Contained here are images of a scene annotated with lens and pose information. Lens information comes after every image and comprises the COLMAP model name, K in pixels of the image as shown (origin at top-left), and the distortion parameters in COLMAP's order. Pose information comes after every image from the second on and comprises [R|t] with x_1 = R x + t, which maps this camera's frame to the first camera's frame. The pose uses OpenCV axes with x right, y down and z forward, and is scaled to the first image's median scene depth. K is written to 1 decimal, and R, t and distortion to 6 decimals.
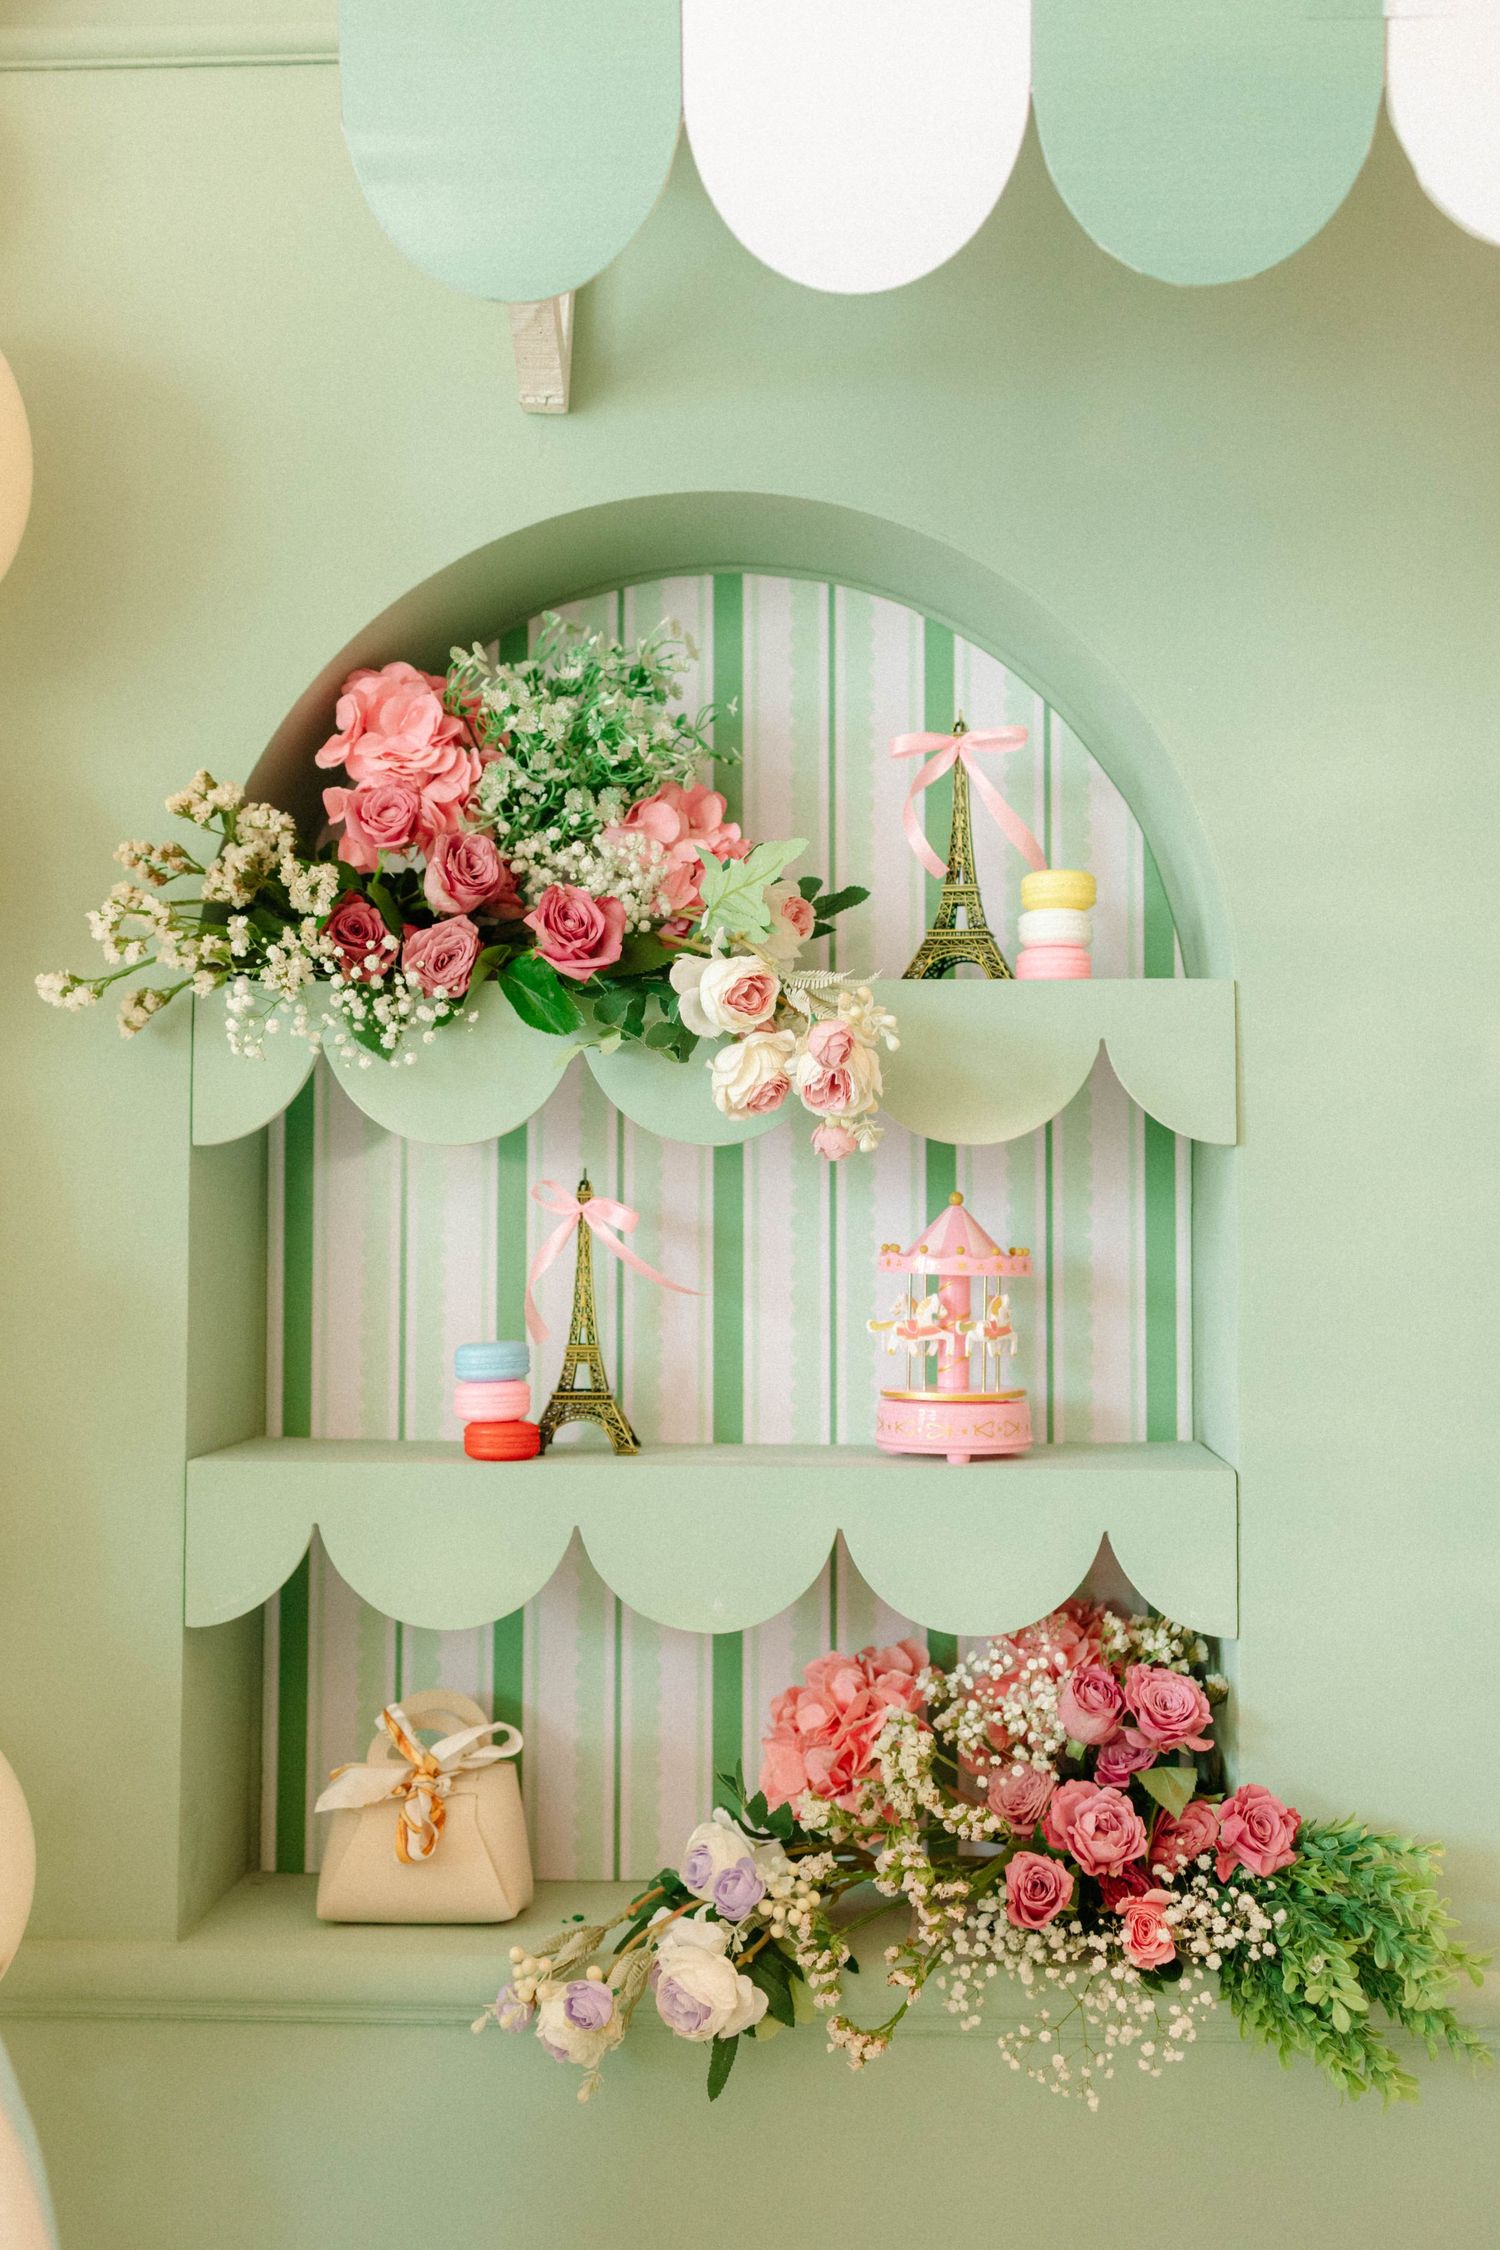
lens RADIAL K [[2226.4, 0, 755.7], [0, 2226.4, 1118.7], [0, 0, 1]] dist [0.007595, 0.000000]
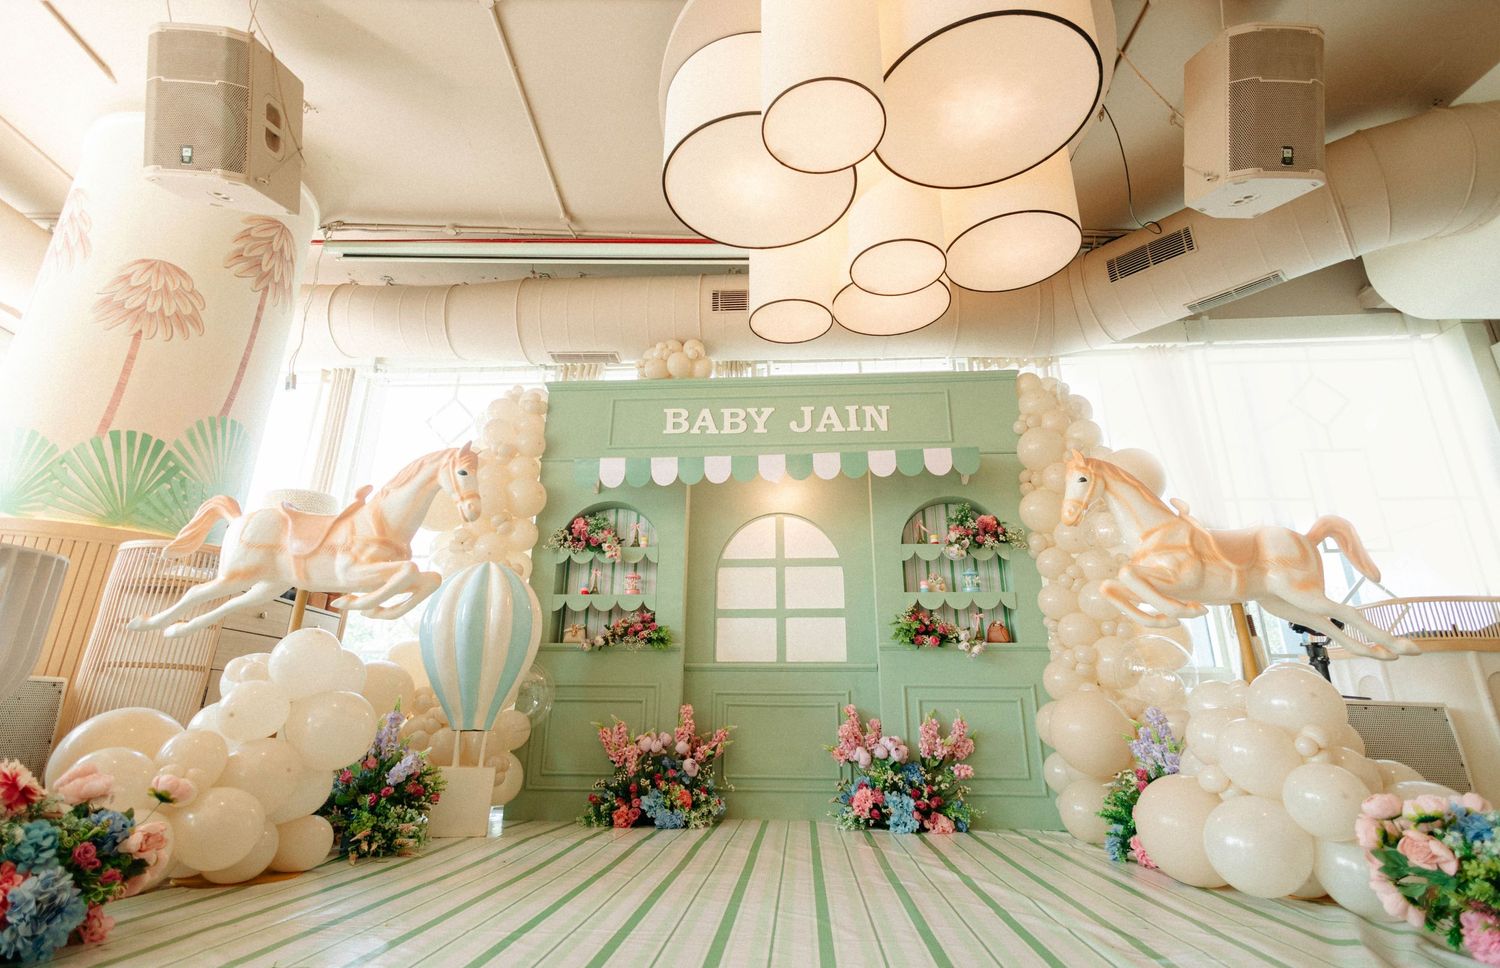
lens RADIAL K [[704.2, 0, 745.0], [0, 704.2, 482.2], [0, 0, 1]] dist [-0.000456, 0.000011]
pose [[0.999796, 0.001874, -0.020090, 0.674724], [-0.007100, 0.964676, -0.263345, 0.498461], [0.018887, 0.263434, 0.964493, -2.199201]]
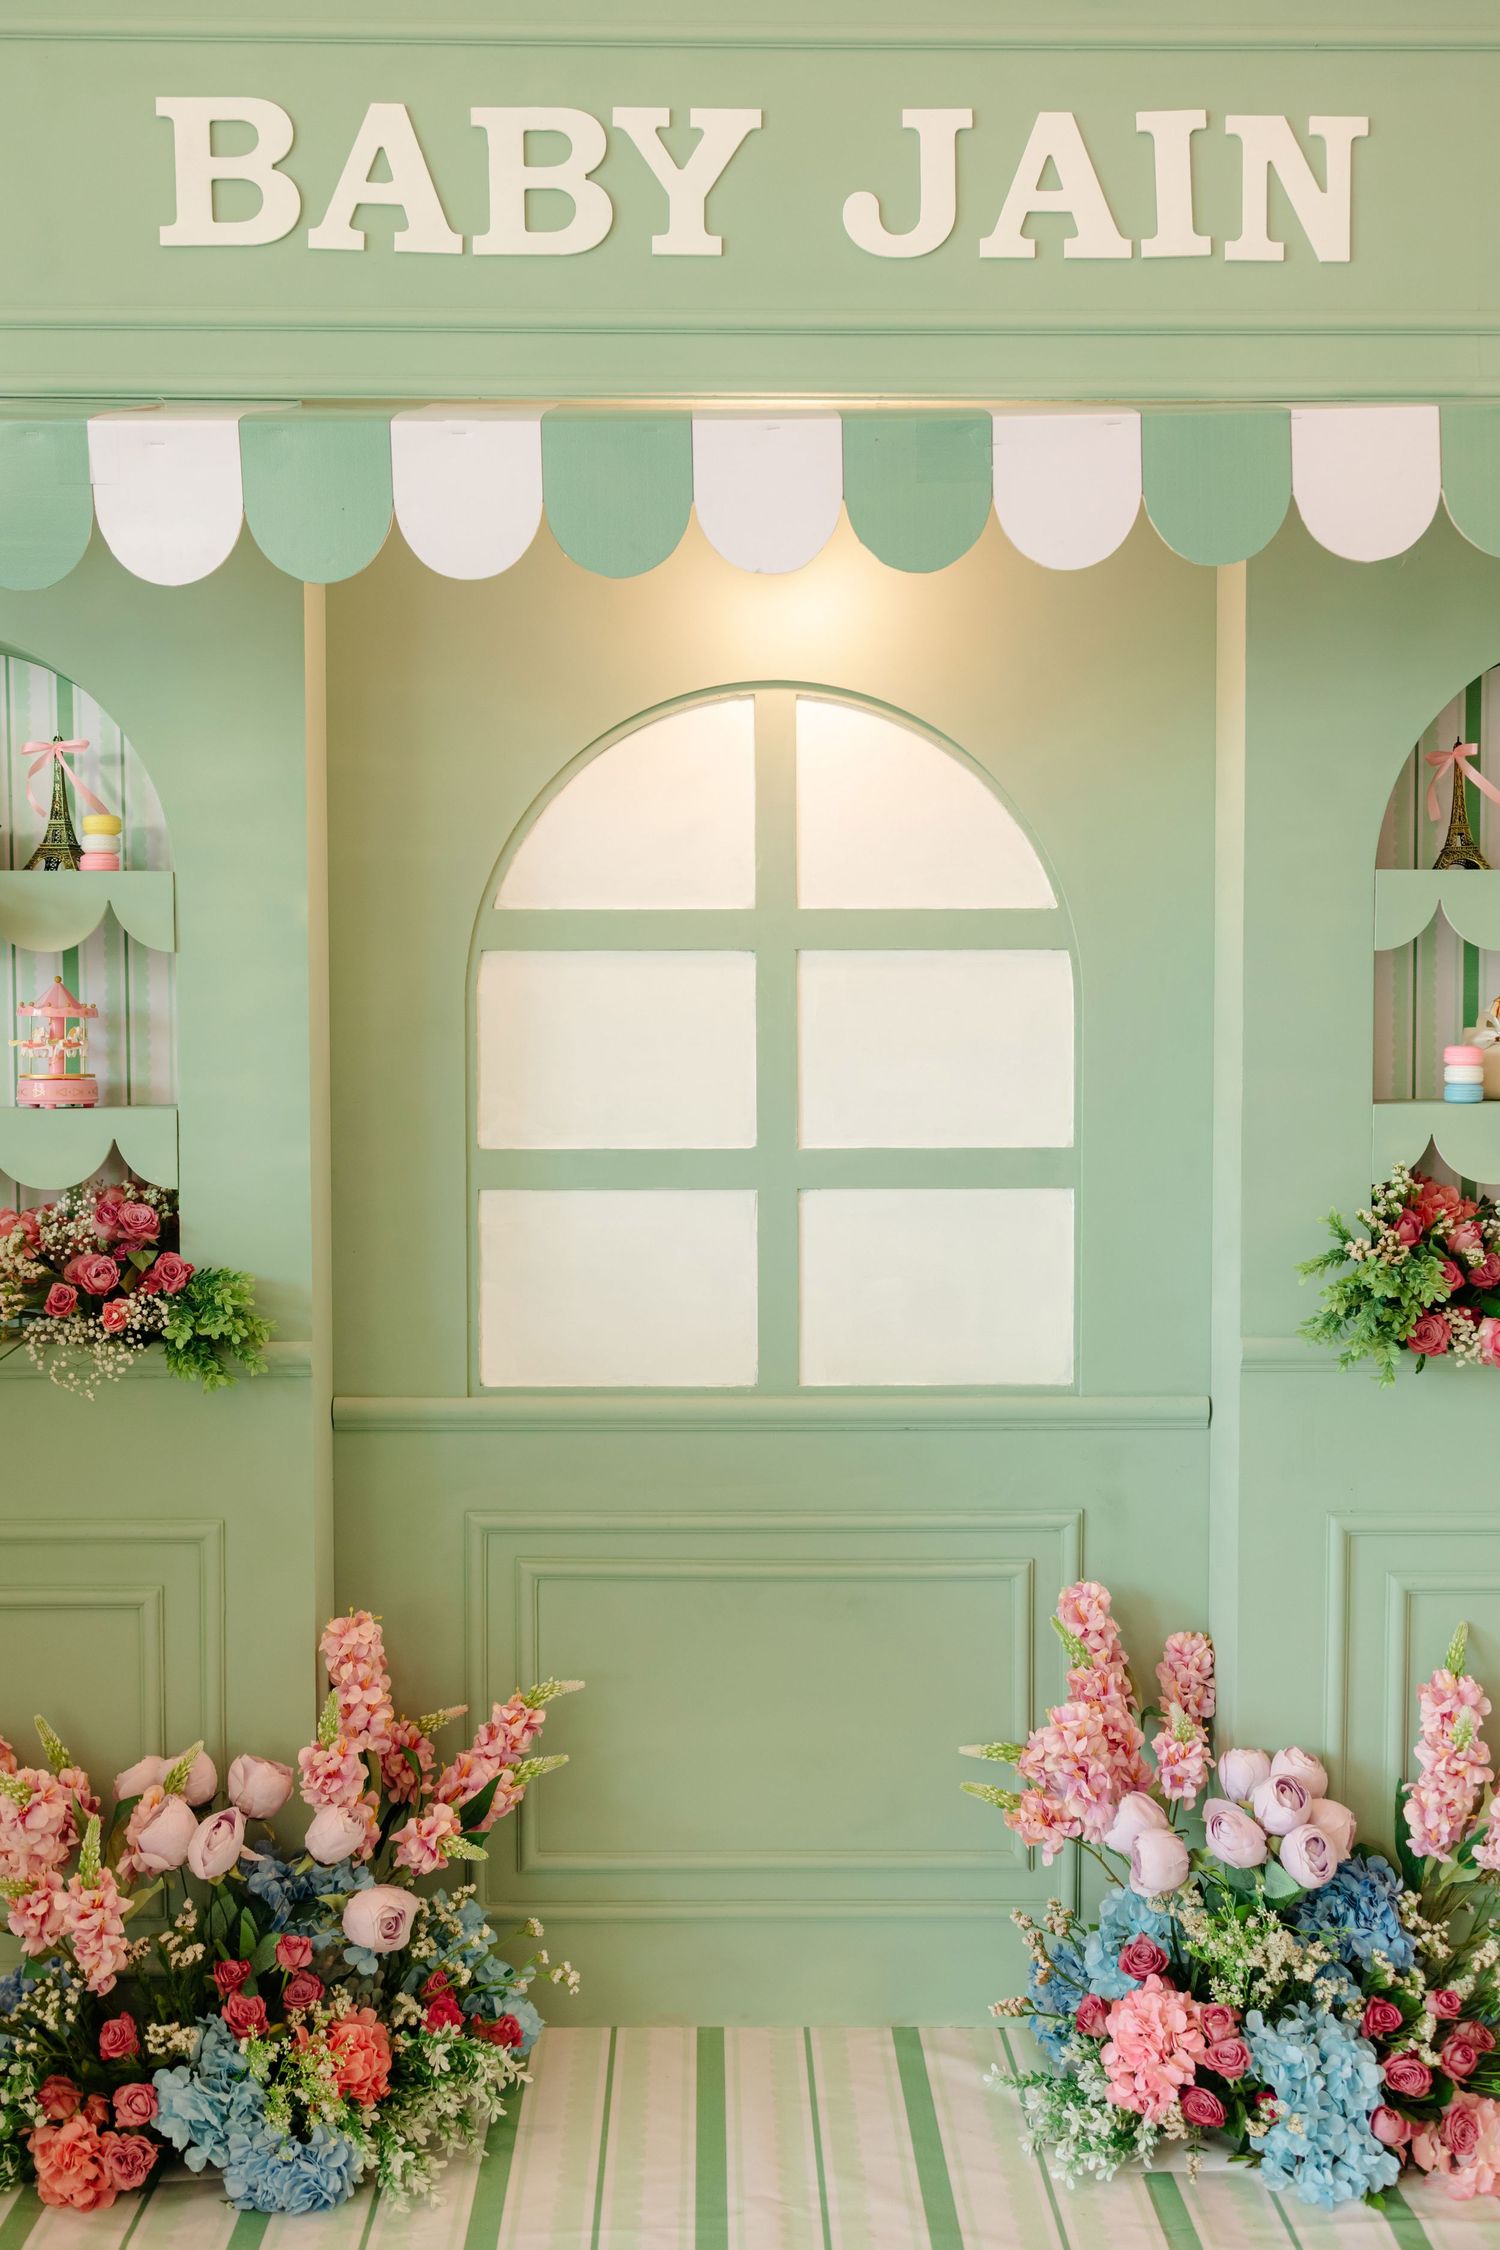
lens RADIAL K [[2226.4, 0, 757.1], [0, 2226.4, 1132.0], [0, 0, 1]] dist [0.007595, 0.000000]
pose [[0.997067, -0.004768, 0.076379, 0.587223], [-0.002681, 0.995269, 0.097120, -0.024391], [-0.076480, -0.097040, 0.992338, -1.089942]]
